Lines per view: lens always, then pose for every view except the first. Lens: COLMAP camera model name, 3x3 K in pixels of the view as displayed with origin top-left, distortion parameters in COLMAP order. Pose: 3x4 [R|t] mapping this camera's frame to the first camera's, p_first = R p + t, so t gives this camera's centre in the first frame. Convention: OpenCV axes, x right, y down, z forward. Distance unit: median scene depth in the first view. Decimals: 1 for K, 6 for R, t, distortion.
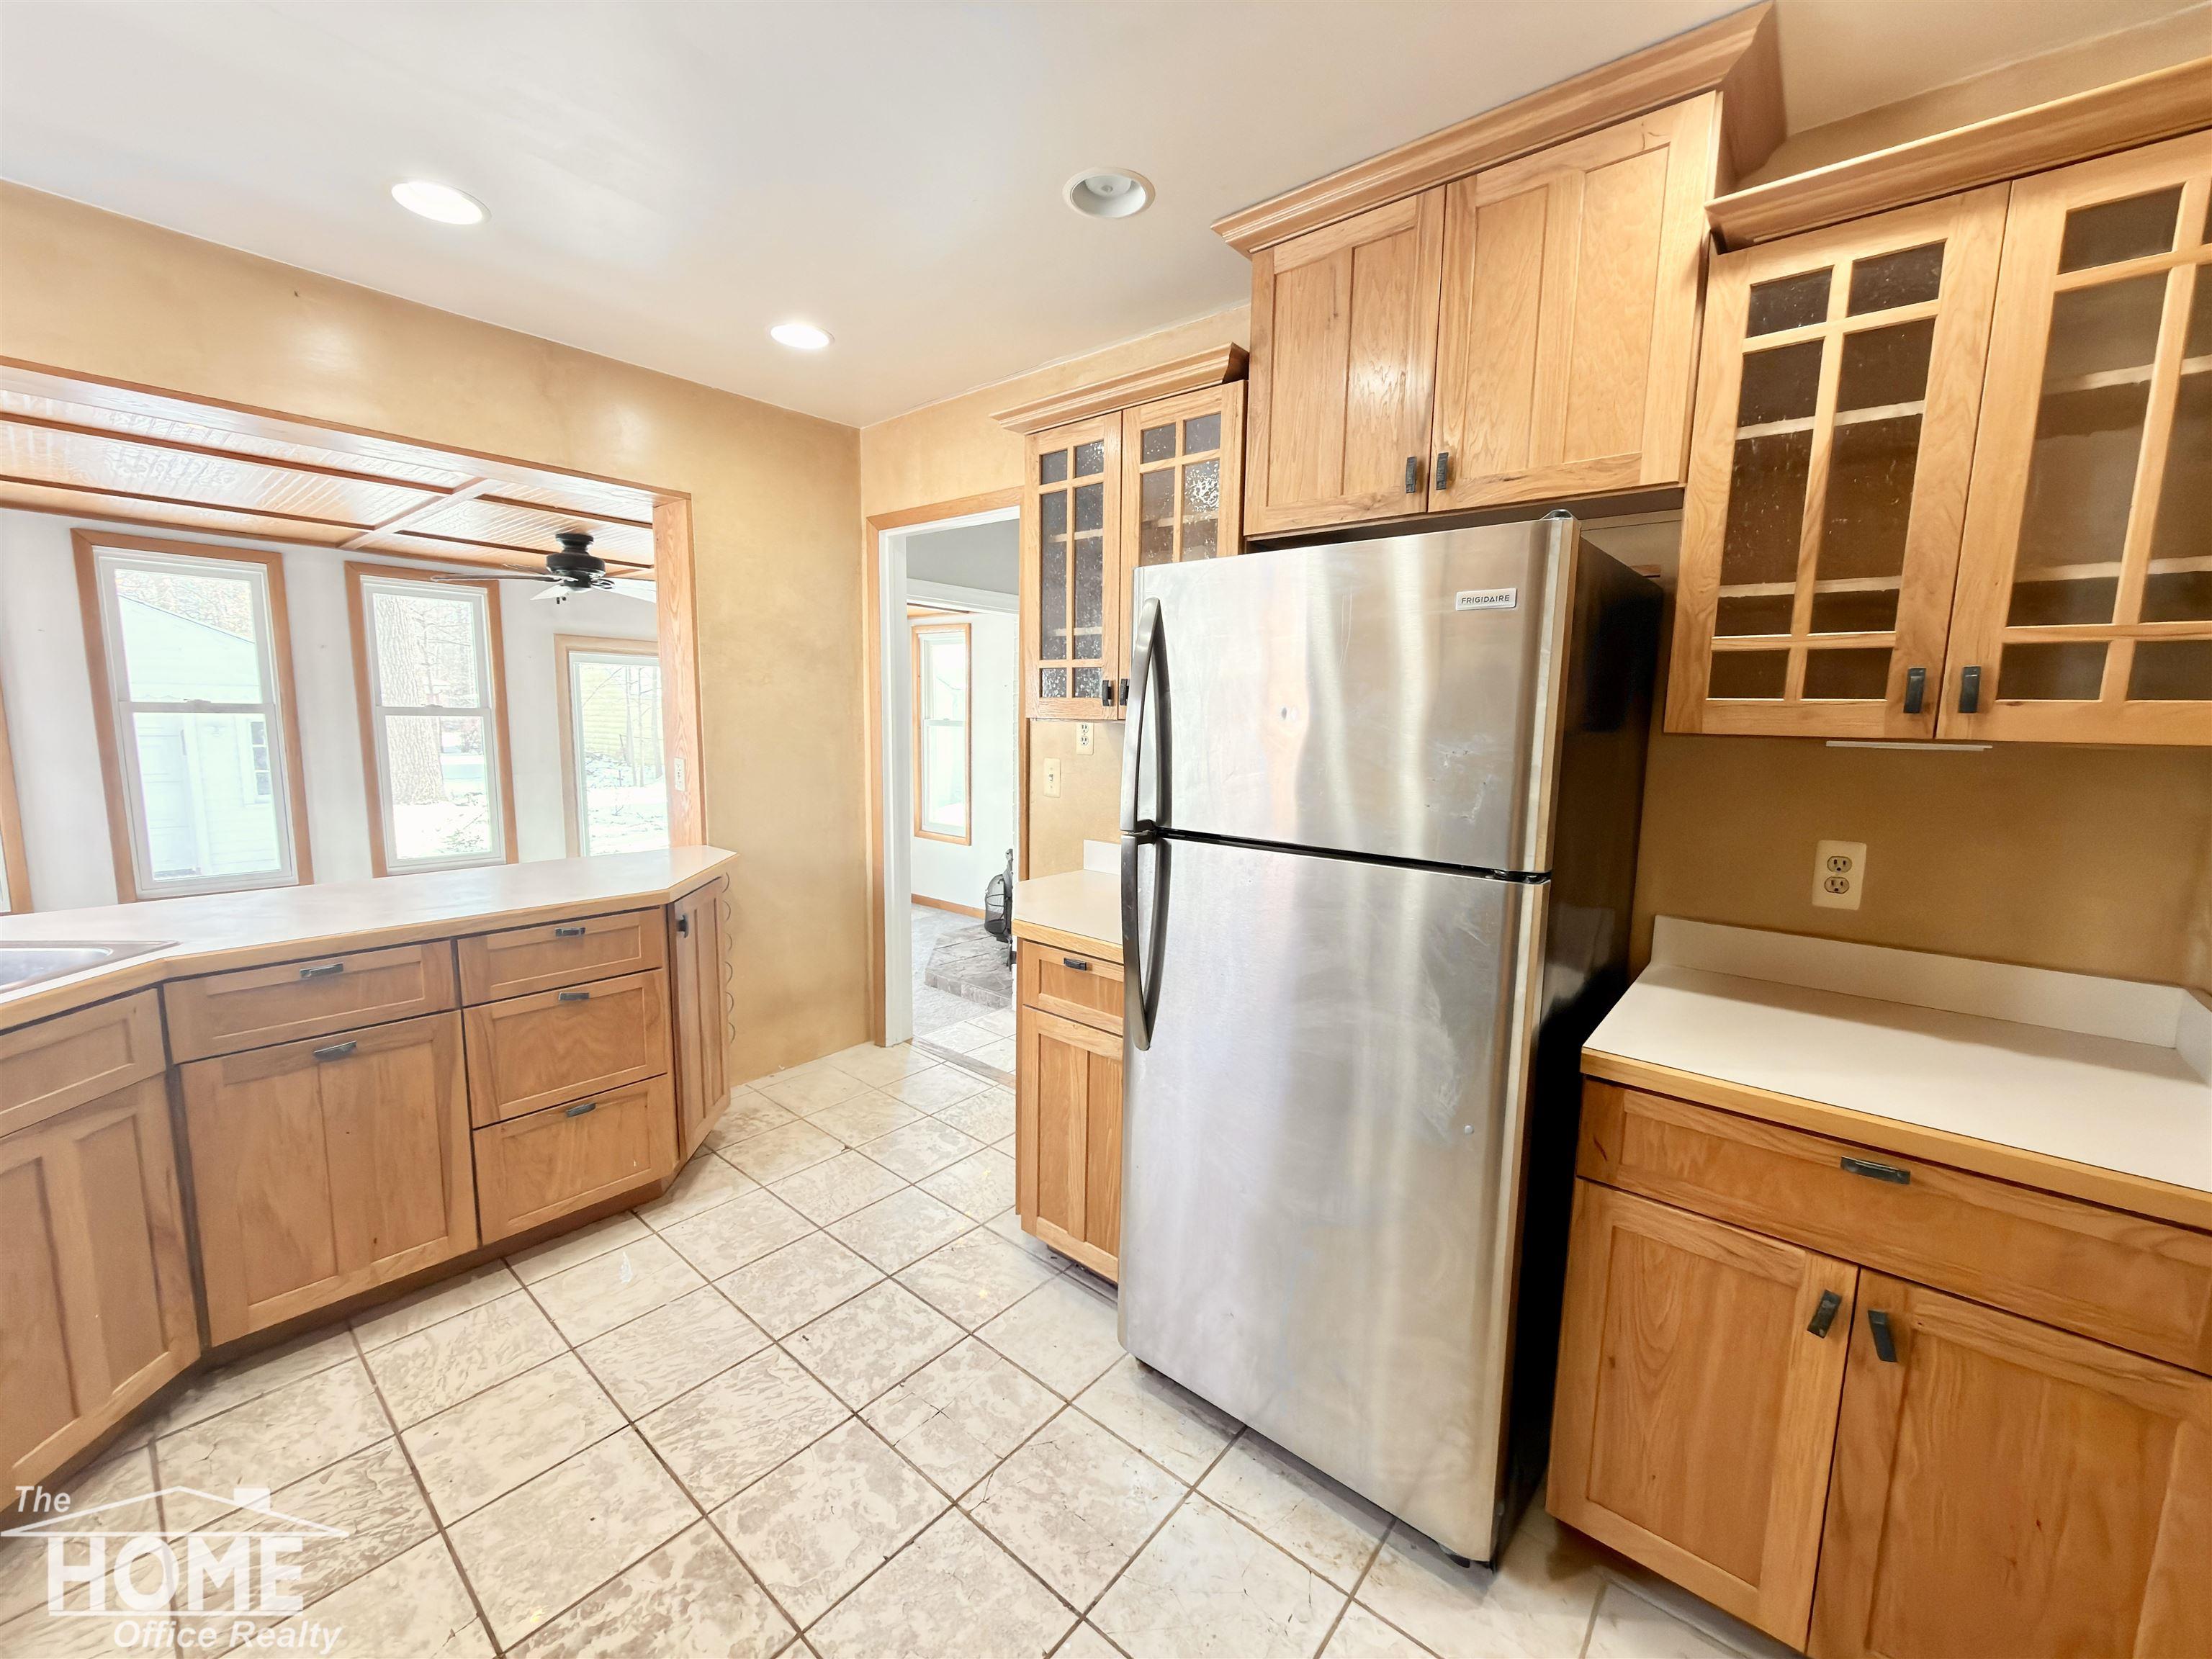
lens RADIAL K [[880.1, 0, 1117.8], [0, 880.1, 829.2], [0, 0, 1]] dist [0.000549, -0.000072]
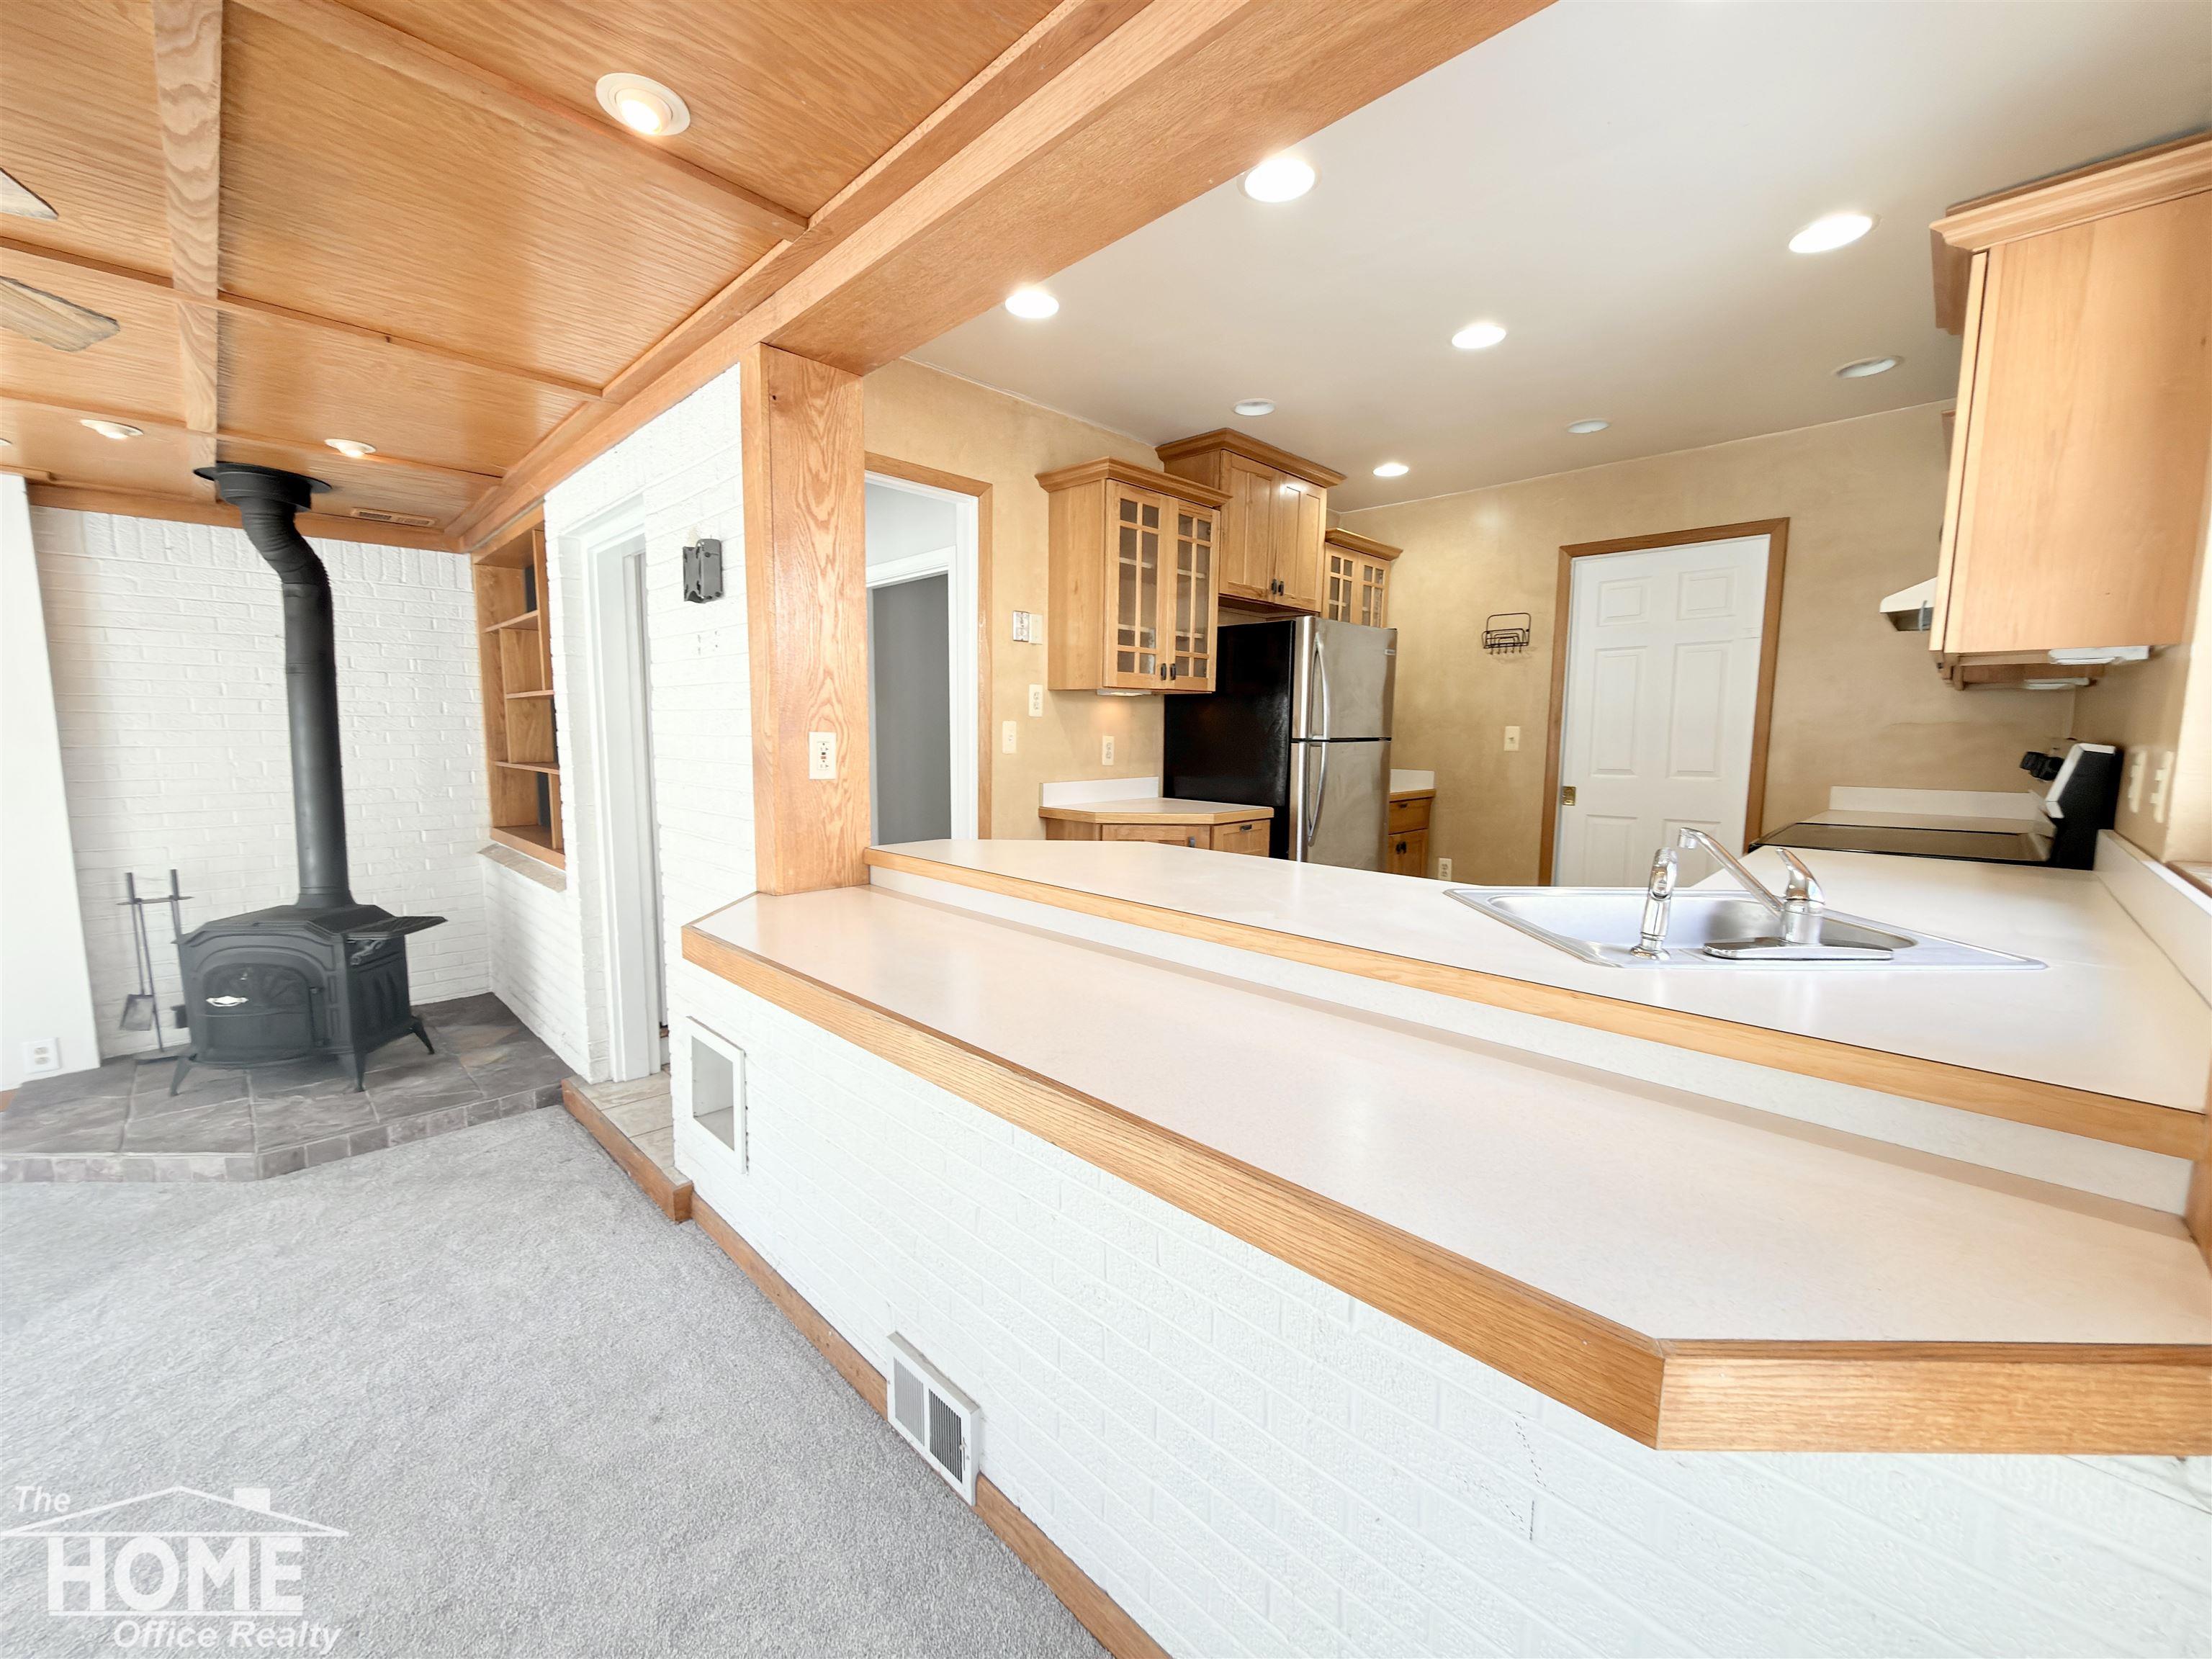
lens RADIAL K [[880.1, 0, 1102.0], [0, 880.1, 828.6], [0, 0, 1]] dist [0.000549, -0.000072]
pose [[0.084069, -0.136301, 0.987094, -1.991363], [0.124228, 0.984306, 0.125336, -0.110968], [-0.988686, 0.112087, 0.099682, 1.224227]]
